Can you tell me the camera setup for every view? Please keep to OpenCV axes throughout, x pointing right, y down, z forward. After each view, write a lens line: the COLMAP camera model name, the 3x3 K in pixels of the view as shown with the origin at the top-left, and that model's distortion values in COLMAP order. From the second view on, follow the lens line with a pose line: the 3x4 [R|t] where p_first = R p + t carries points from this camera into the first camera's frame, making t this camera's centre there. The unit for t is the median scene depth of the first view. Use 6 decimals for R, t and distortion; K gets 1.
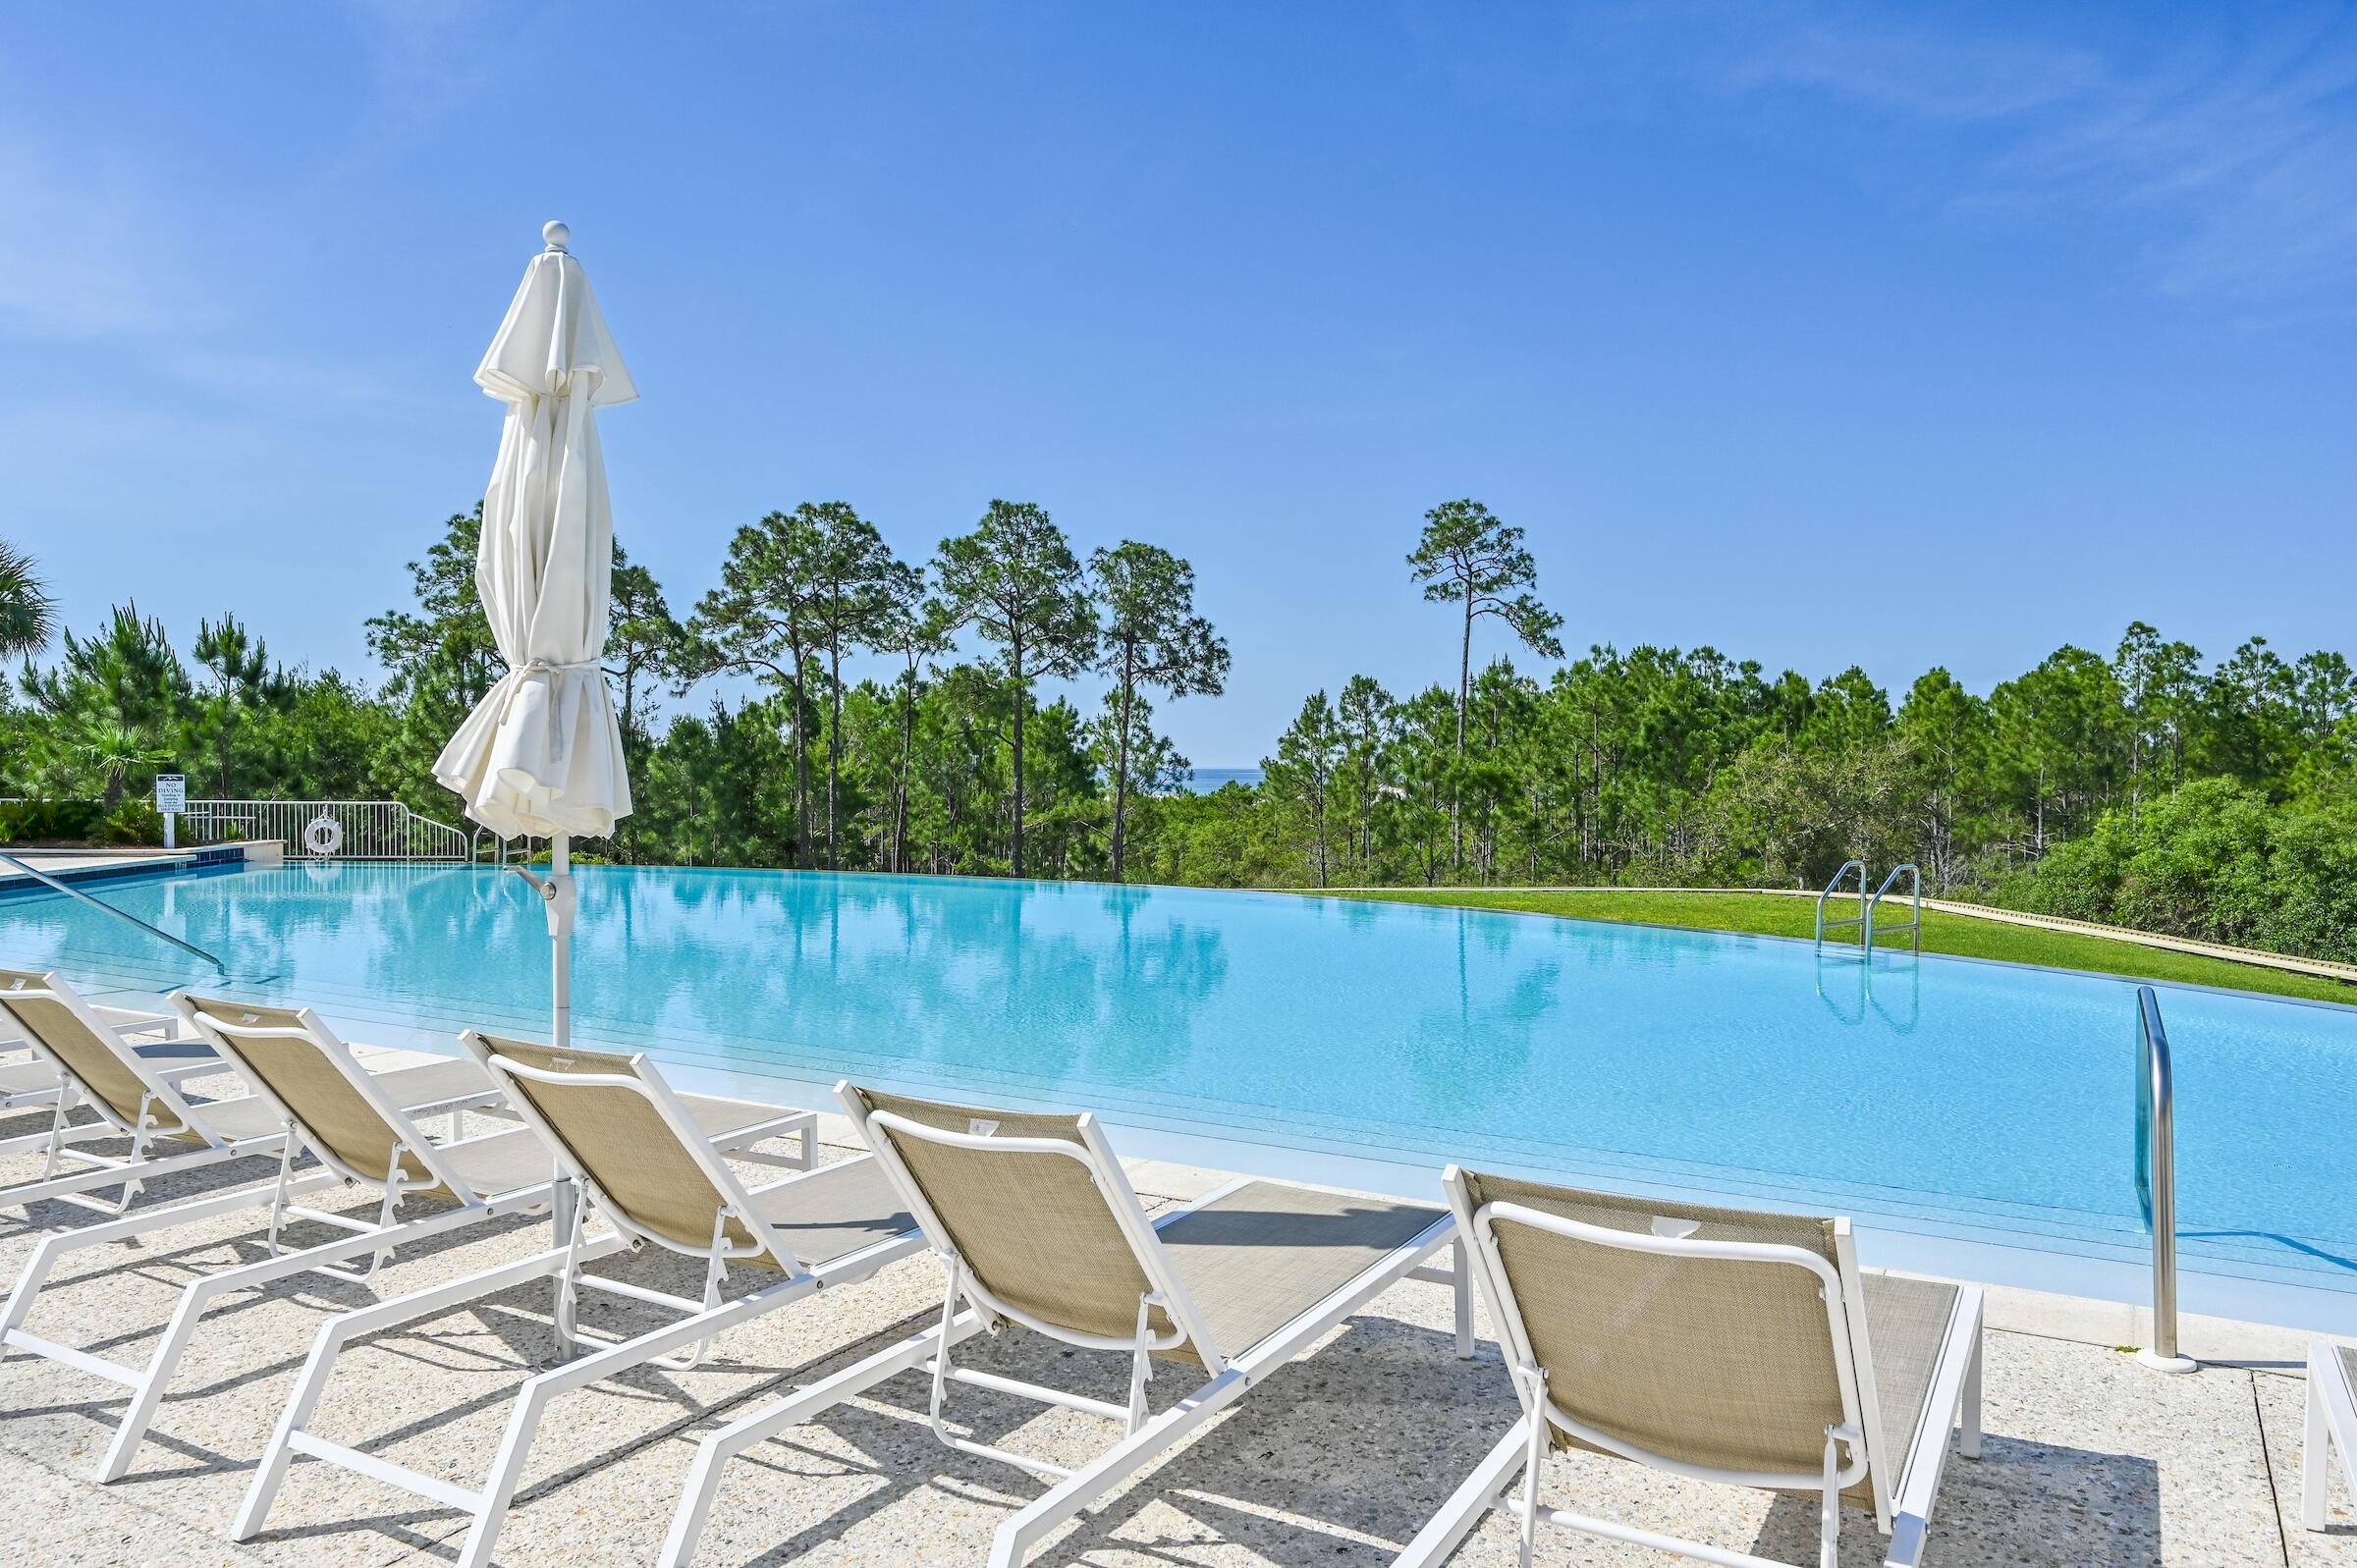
lens RADIAL K [[1685.1, 0, 1178.5], [0, 1685.1, 784.0], [0, 0, 1]] dist [0.007147, 0.000357]
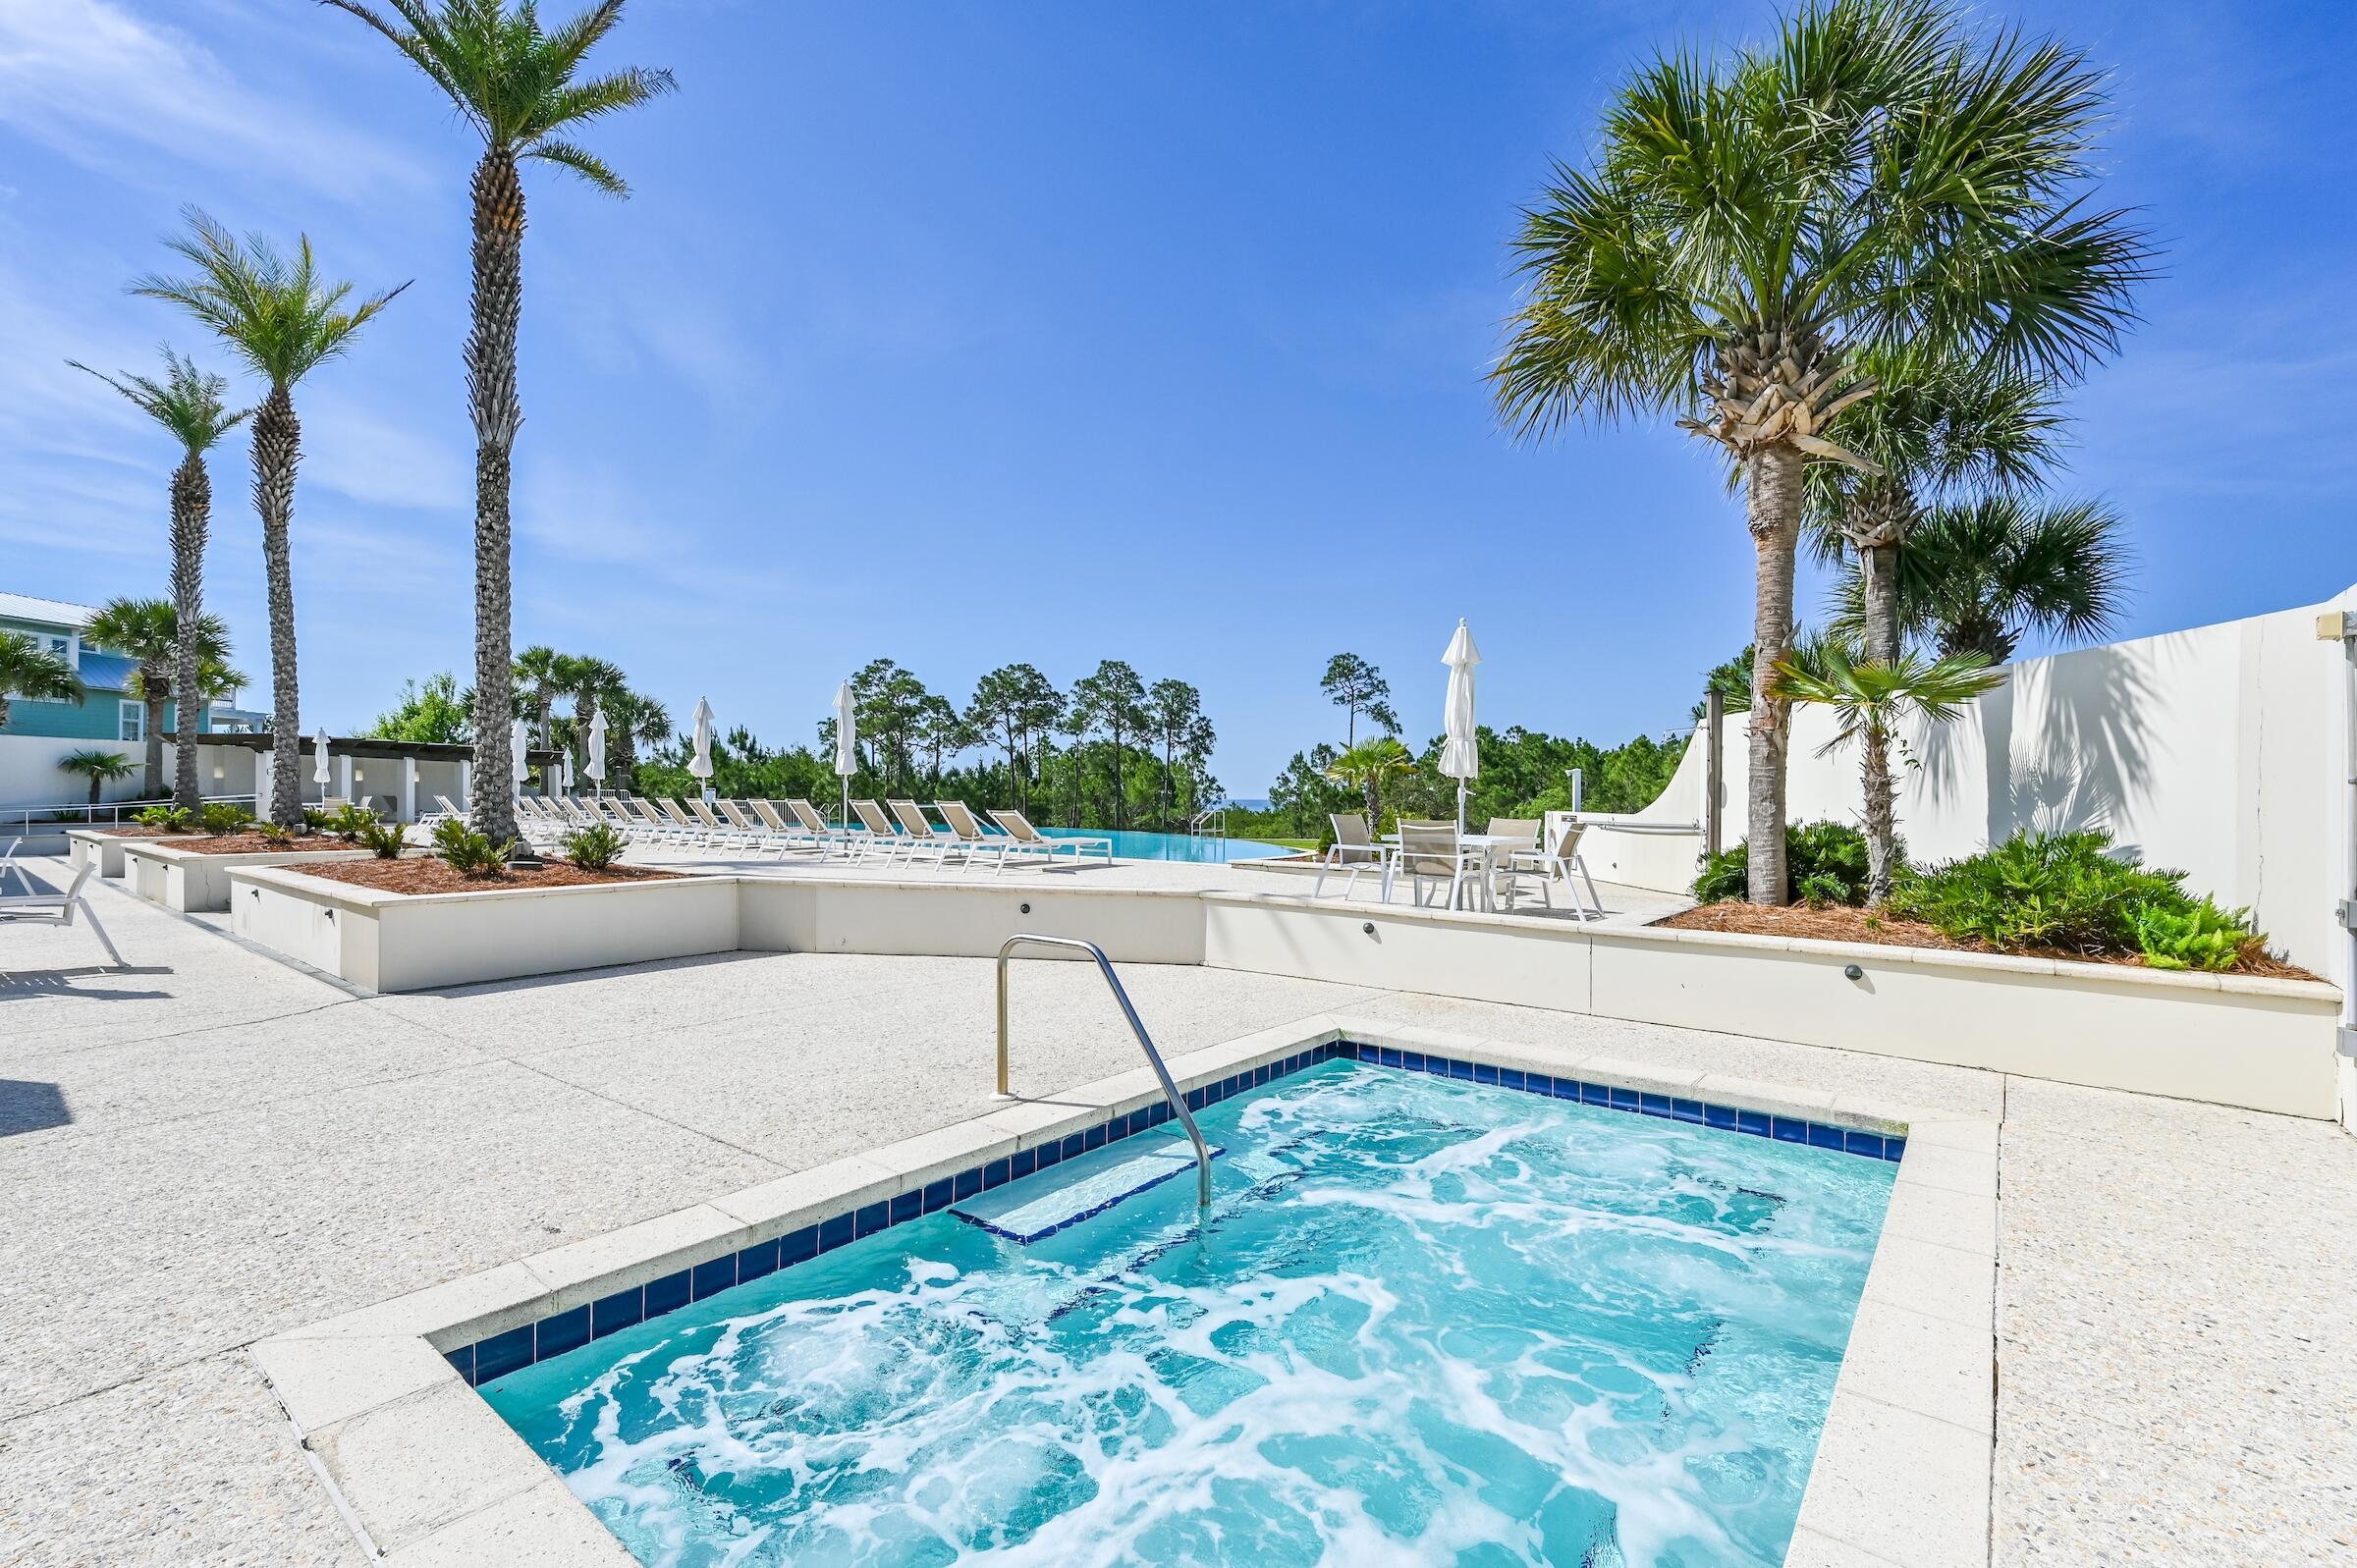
lens RADIAL K [[1043.8, 0, 1178.5], [0, 1043.8, 784.0], [0, 0, 1]] dist [0.001901, 0.000197]
pose [[0.987218, -0.002587, -0.159357, 0.170704], [-0.001155, 0.999726, -0.023389, 0.010513], [0.159374, 0.023274, 0.986944, -0.216670]]
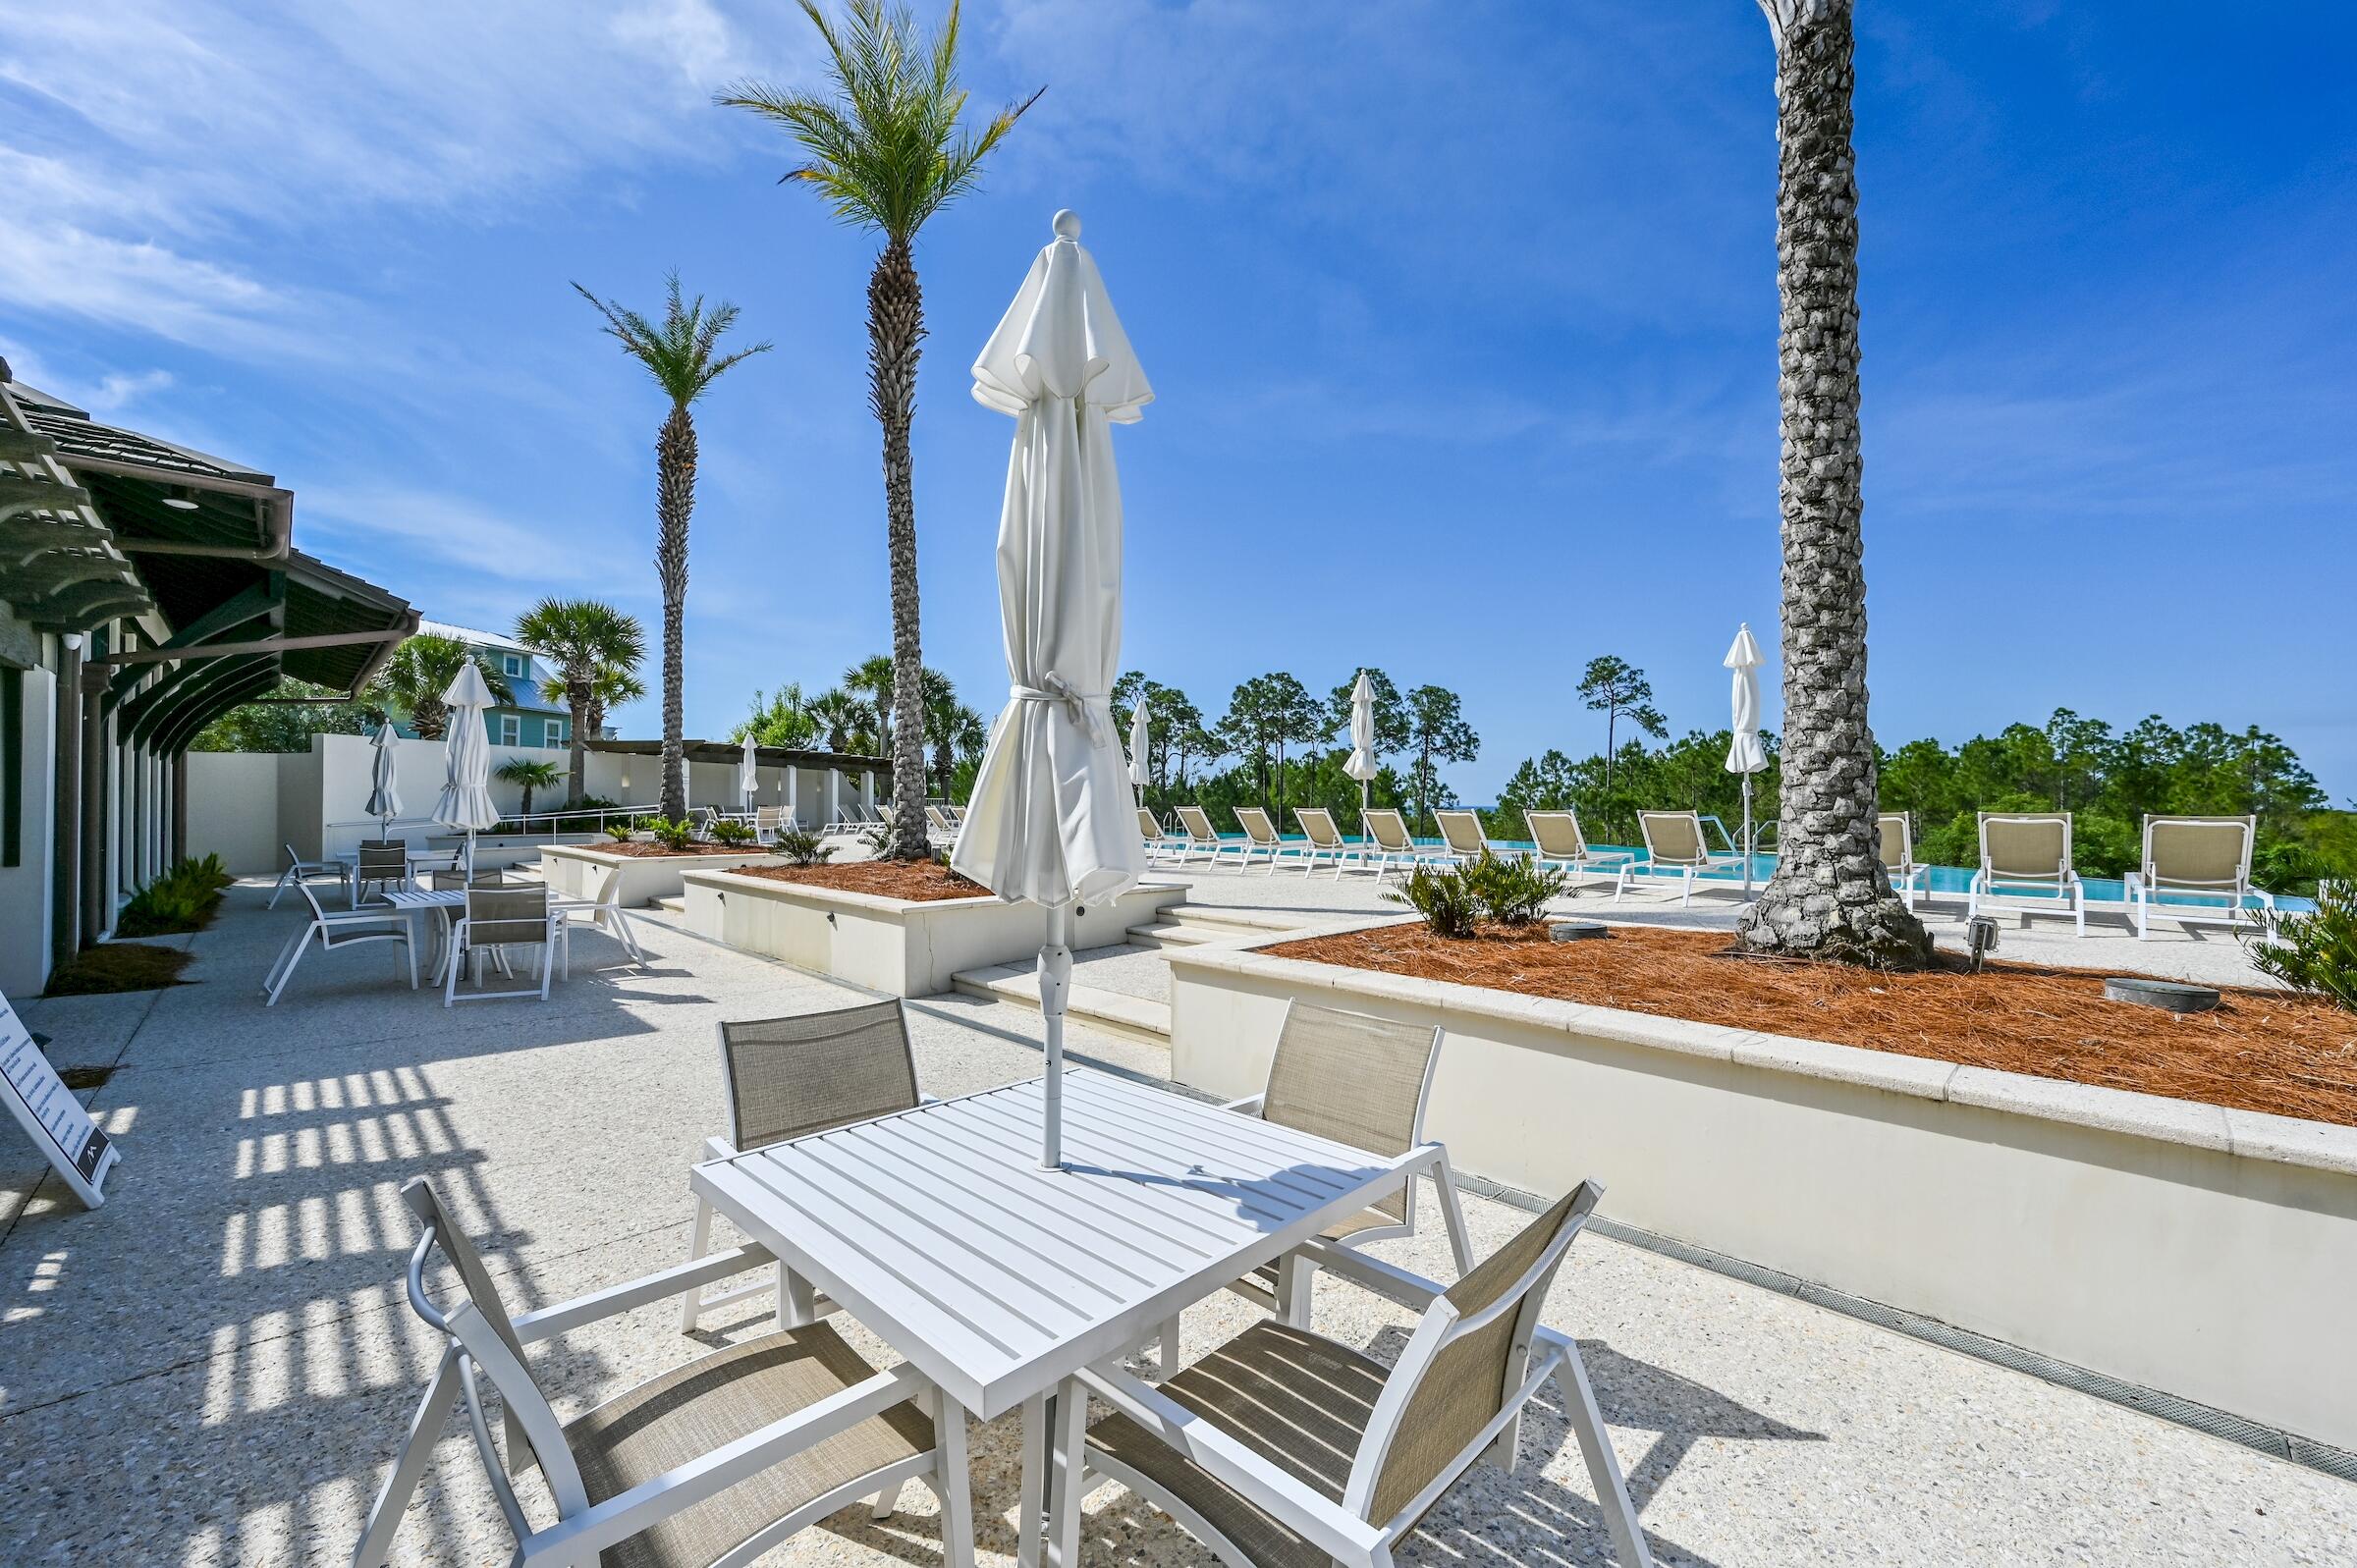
lens RADIAL K [[934.8, 0, 1178.5], [0, 934.8, 784.0], [0, 0, 1]] dist [0.000396, 0.000602]
pose [[0.961709, -0.009950, -0.273890, -0.008693], [0.000923, 0.999453, -0.033067, 0.009339], [0.274069, 0.031548, 0.961192, -0.137616]]
